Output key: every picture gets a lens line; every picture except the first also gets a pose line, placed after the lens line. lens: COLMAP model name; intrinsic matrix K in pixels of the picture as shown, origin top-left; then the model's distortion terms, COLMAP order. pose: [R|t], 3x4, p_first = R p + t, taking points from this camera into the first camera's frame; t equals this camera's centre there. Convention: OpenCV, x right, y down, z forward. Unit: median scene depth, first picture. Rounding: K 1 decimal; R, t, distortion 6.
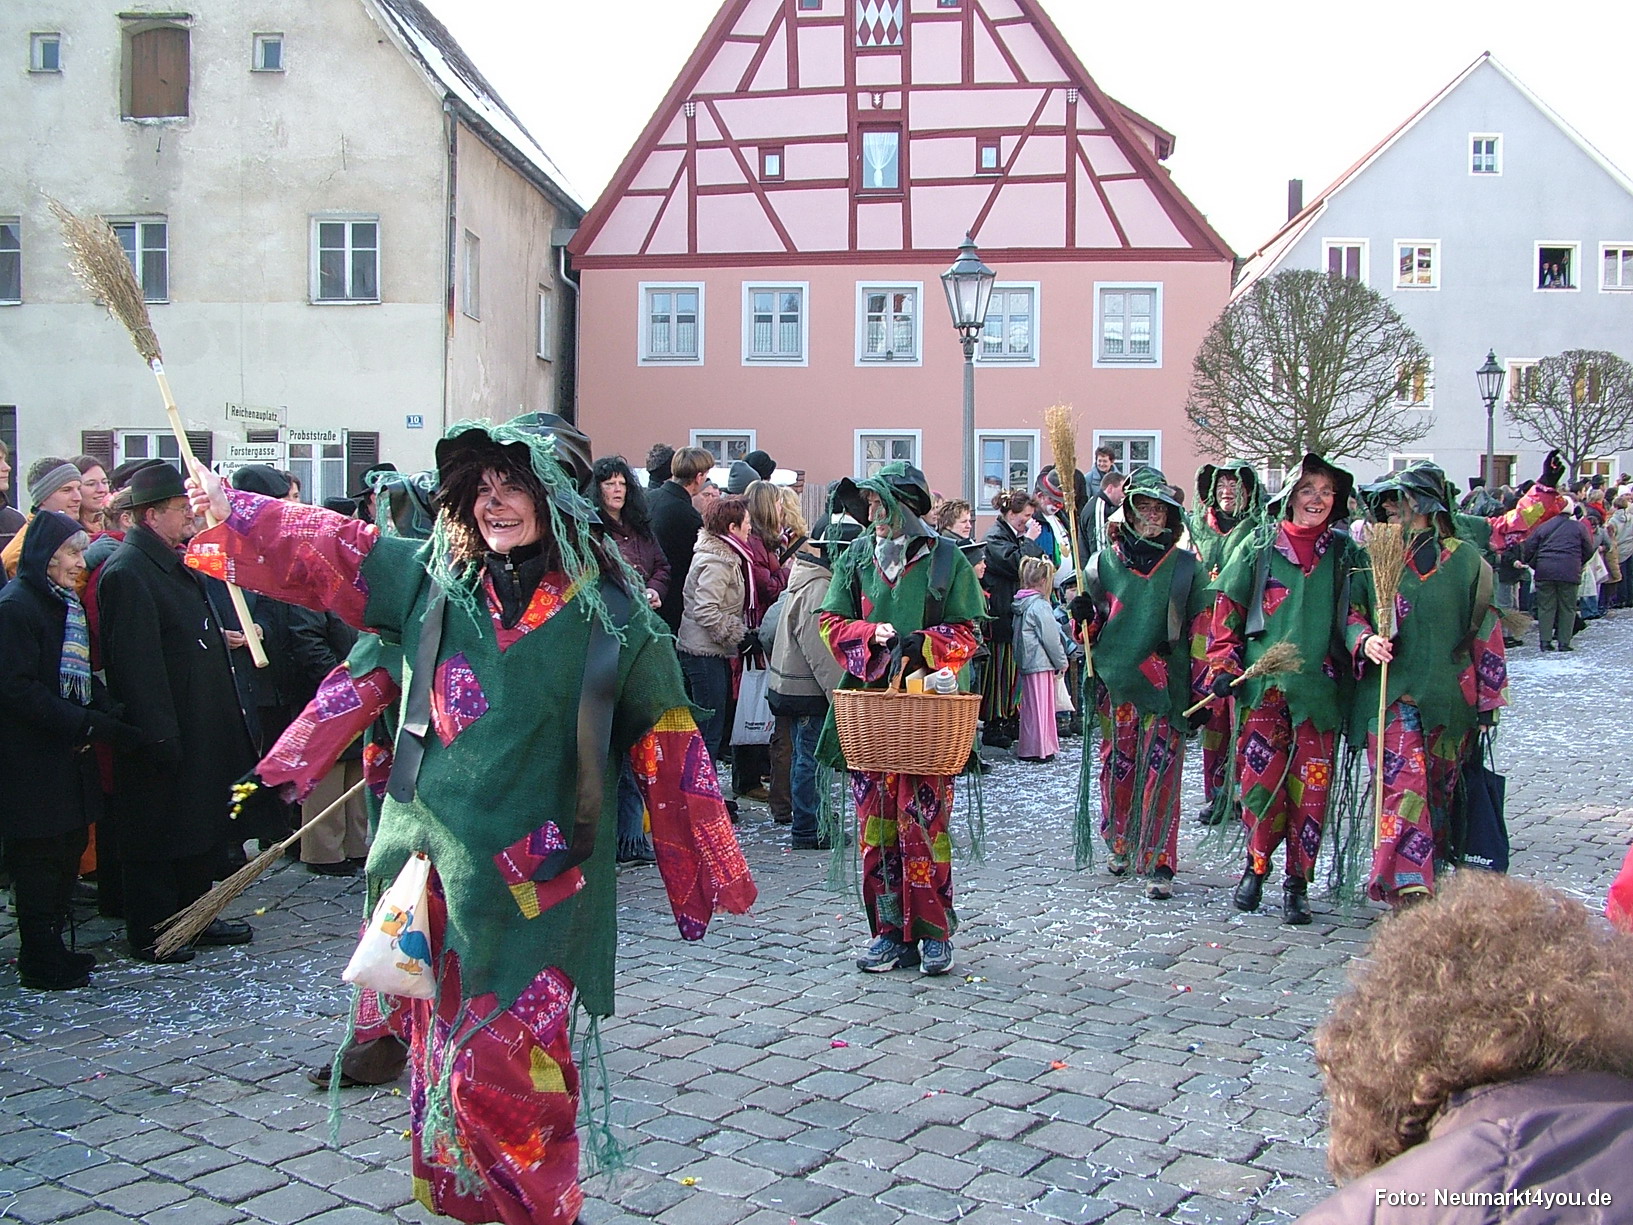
lens RADIAL K [[1752.0, 0, 836.5], [0, 1752.0, 627.1], [0, 0, 1]] dist [-0.080488, 0.000000]
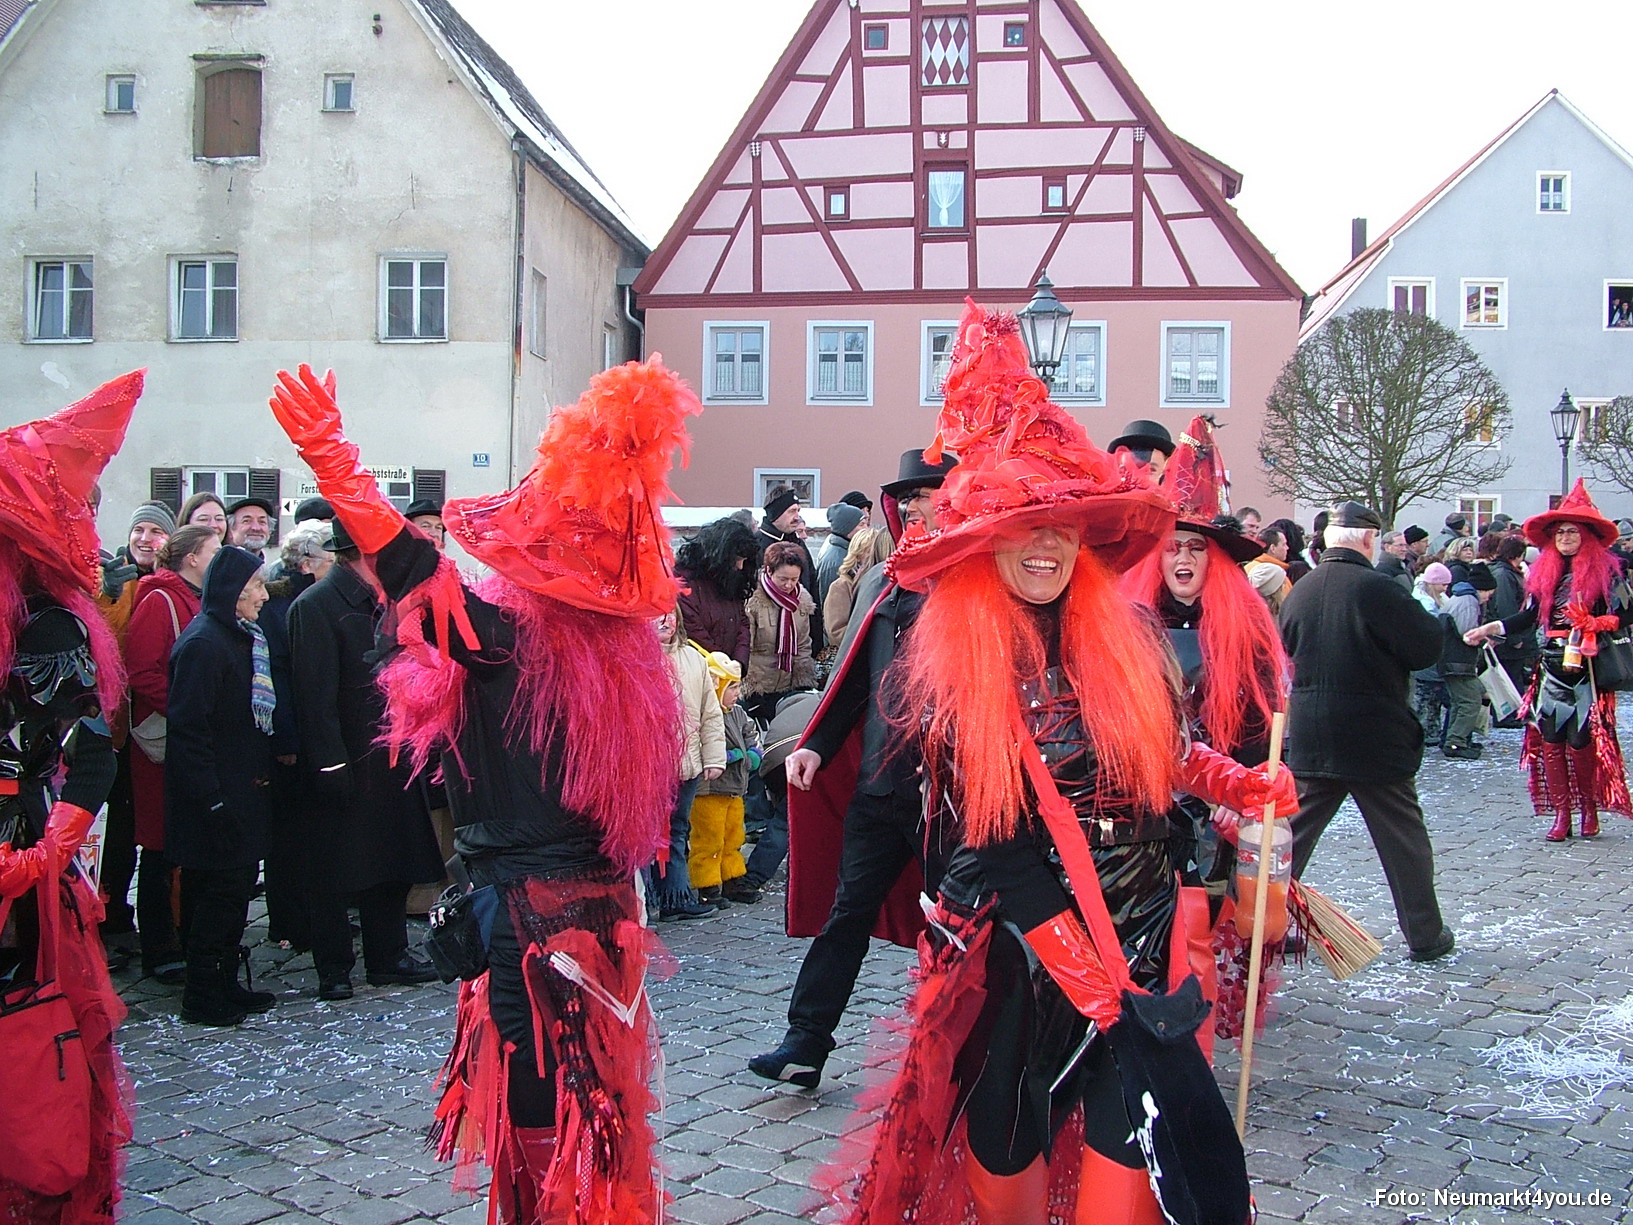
lens RADIAL K [[1752.0, 0, 835.5], [0, 1752.0, 625.7], [0, 0, 1]] dist [-0.080488, 0.000000]
pose [[0.999498, 0.004397, -0.031379, -0.006245], [-0.005118, 0.999724, -0.022914, -0.000852], [0.031269, 0.023063, 0.999245, 0.006857]]
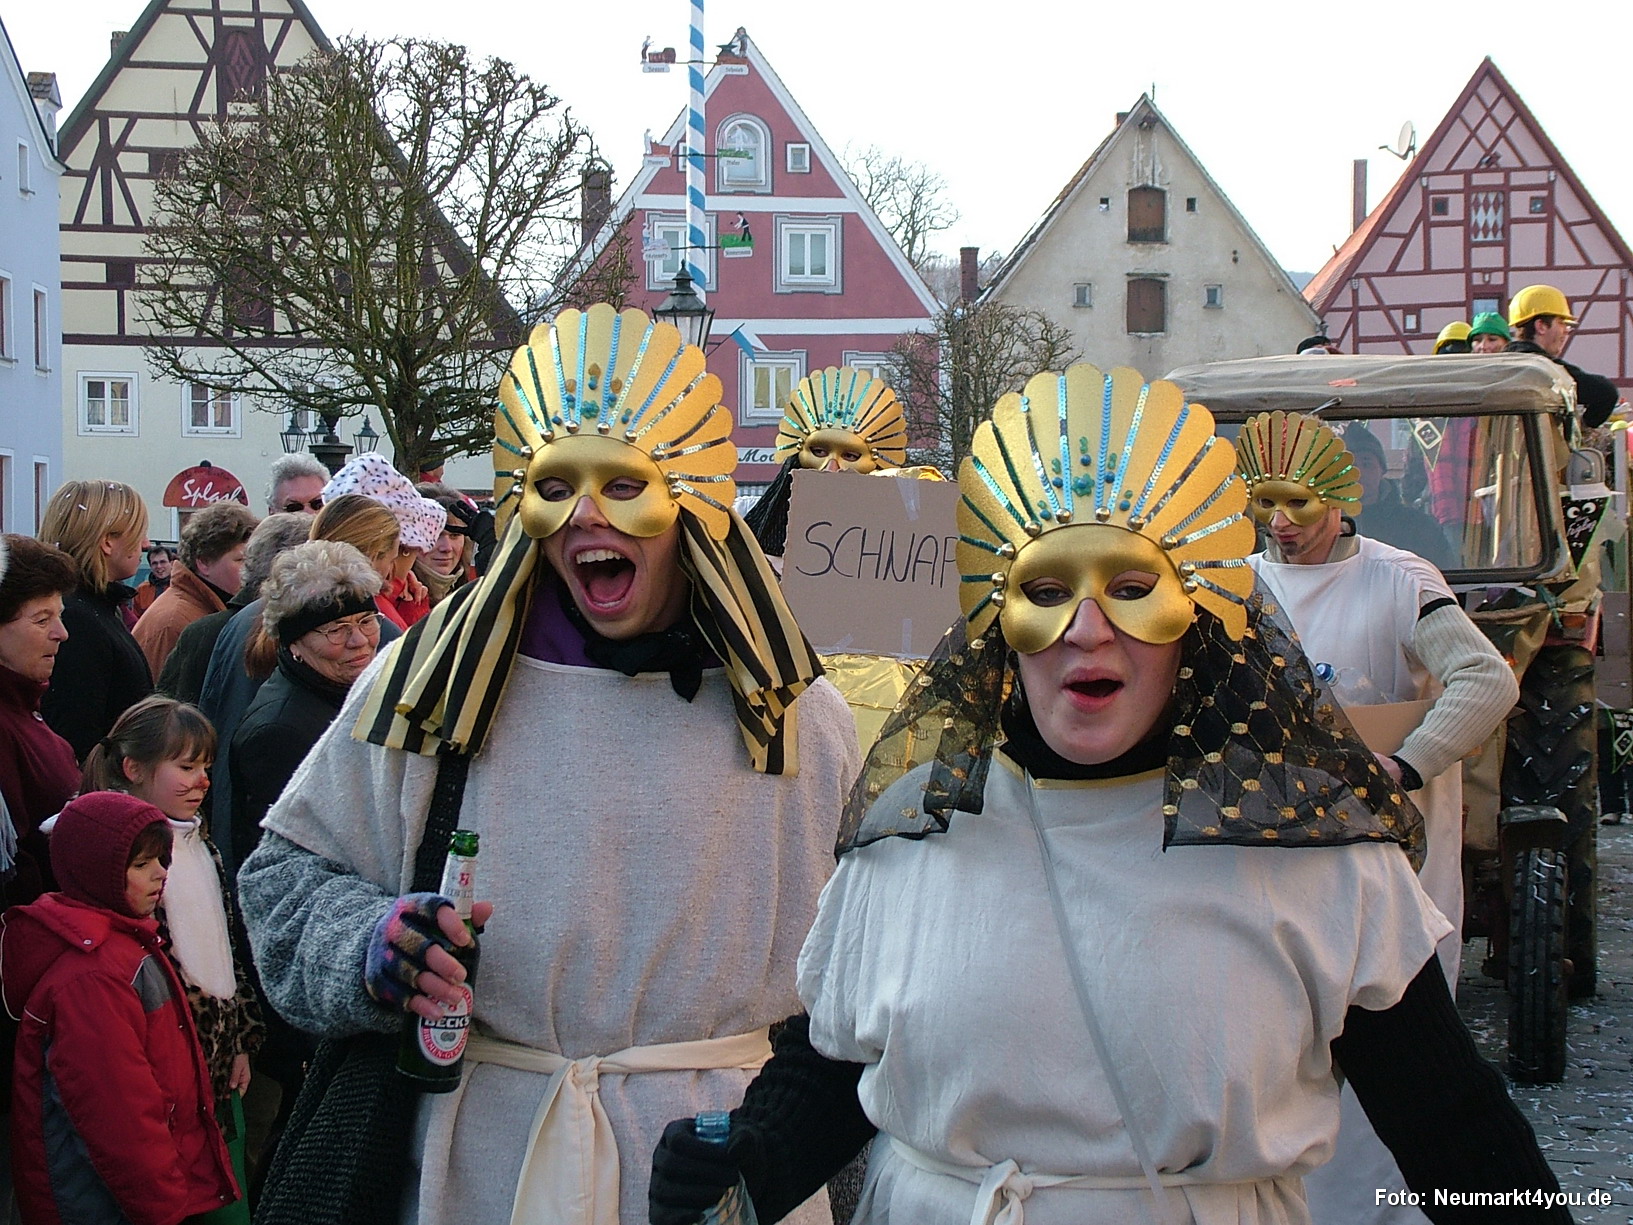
lens RADIAL K [[3205.6, 0, 825.2], [0, 3205.6, 595.1], [0, 0, 1]] dist [0.199337, 0.000000]
pose [[0.997696, -0.009536, 0.067162, -0.771423], [0.013537, 0.998144, -0.059366, 0.123078], [-0.066472, 0.060138, 0.995974, -1.774838]]
